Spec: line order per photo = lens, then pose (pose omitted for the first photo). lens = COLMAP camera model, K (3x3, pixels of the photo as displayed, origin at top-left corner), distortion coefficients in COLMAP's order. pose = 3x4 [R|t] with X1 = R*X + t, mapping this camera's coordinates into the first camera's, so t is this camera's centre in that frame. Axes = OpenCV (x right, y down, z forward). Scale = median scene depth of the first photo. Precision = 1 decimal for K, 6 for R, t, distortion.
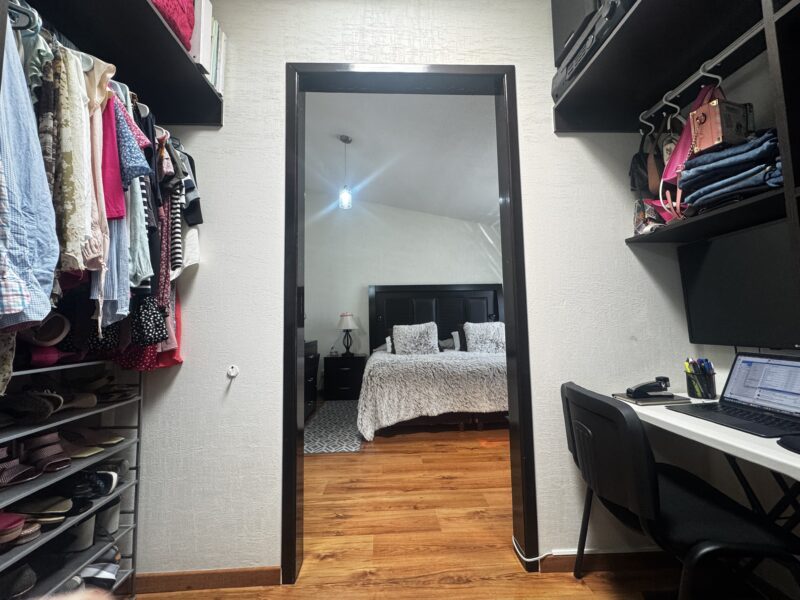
lens RADIAL K [[320.3, 0, 396.0], [0, 320.3, 299.3], [0, 0, 1]] dist [-0.000575, 0.000023]
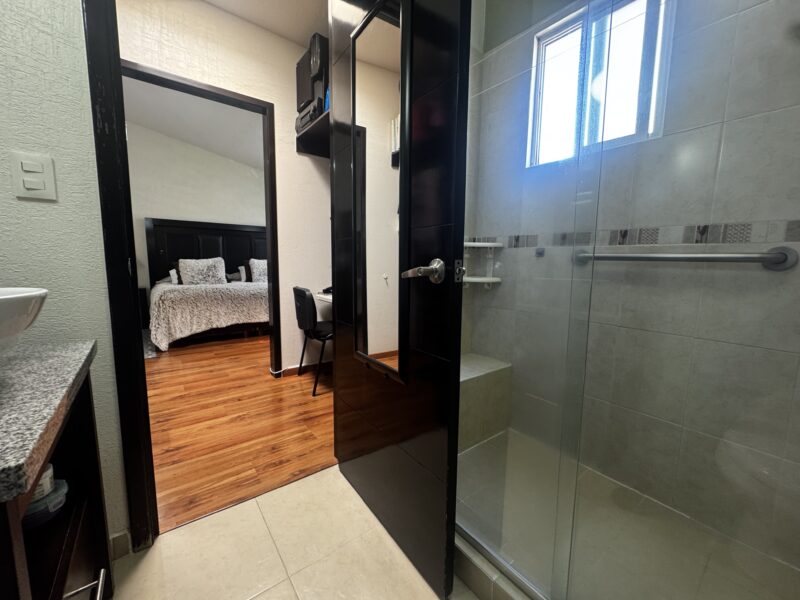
lens RADIAL K [[320.3, 0, 399.9], [0, 320.3, 300.3], [0, 0, 1]] dist [-0.000575, 0.000023]
pose [[0.810395, -0.038121, 0.584643, -0.059890], [-0.073137, 0.983493, 0.165506, -0.022418], [-0.581301, -0.176884, 0.794230, -0.470500]]
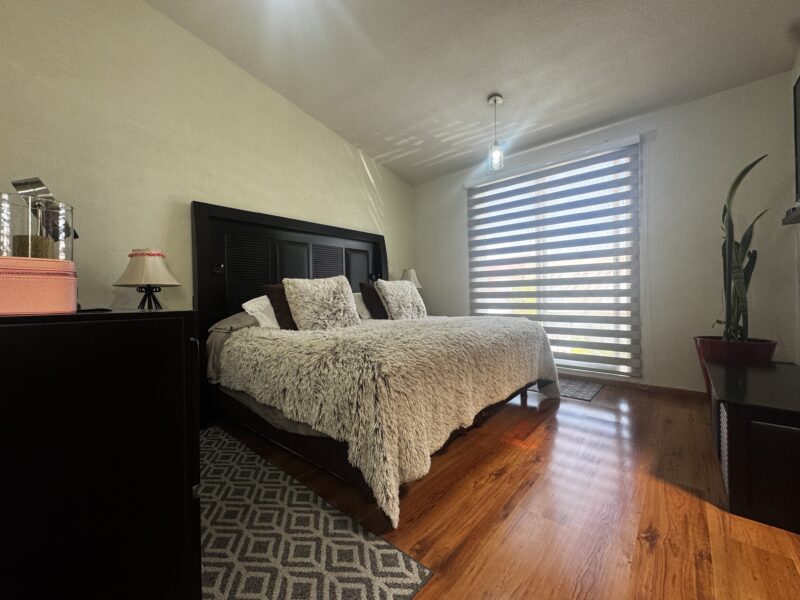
lens RADIAL K [[320.3, 0, 395.4], [0, 320.3, 298.3], [0, 0, 1]] dist [-0.000575, 0.000023]
pose [[0.691422, 0.004430, 0.722437, -0.383791], [-0.053864, 0.997514, 0.045436, 0.117110], [-0.720440, -0.070329, 0.689942, 0.711423]]
